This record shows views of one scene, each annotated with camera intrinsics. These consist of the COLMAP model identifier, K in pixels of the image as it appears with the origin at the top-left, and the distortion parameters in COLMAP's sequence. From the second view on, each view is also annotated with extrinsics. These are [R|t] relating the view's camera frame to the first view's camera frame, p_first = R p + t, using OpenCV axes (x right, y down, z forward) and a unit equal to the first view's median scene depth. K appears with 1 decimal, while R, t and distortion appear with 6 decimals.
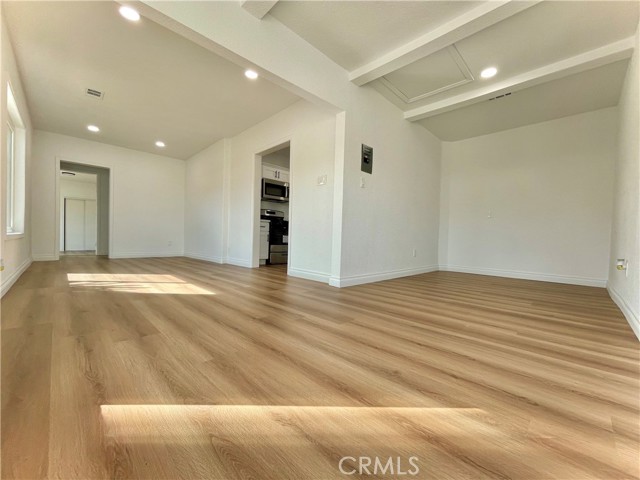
lens RADIAL K [[260.4, 0, 316.6], [0, 260.4, 242.5], [0, 0, 1]] dist [0.001788, 0.000165]
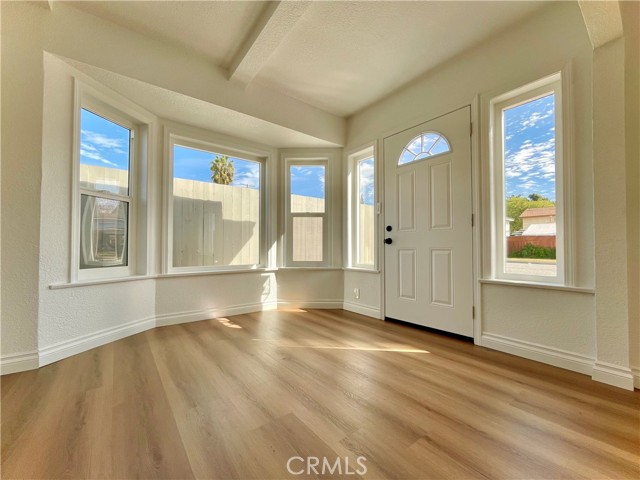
lens RADIAL K [[260.4, 0, 316.6], [0, 260.4, 242.5], [0, 0, 1]] dist [0.001788, 0.000165]
pose [[-0.990523, -0.024222, 0.135194, -0.070802], [-0.024531, 0.999699, -0.000622, -0.167732], [-0.135138, -0.003932, -0.990819, 1.880596]]
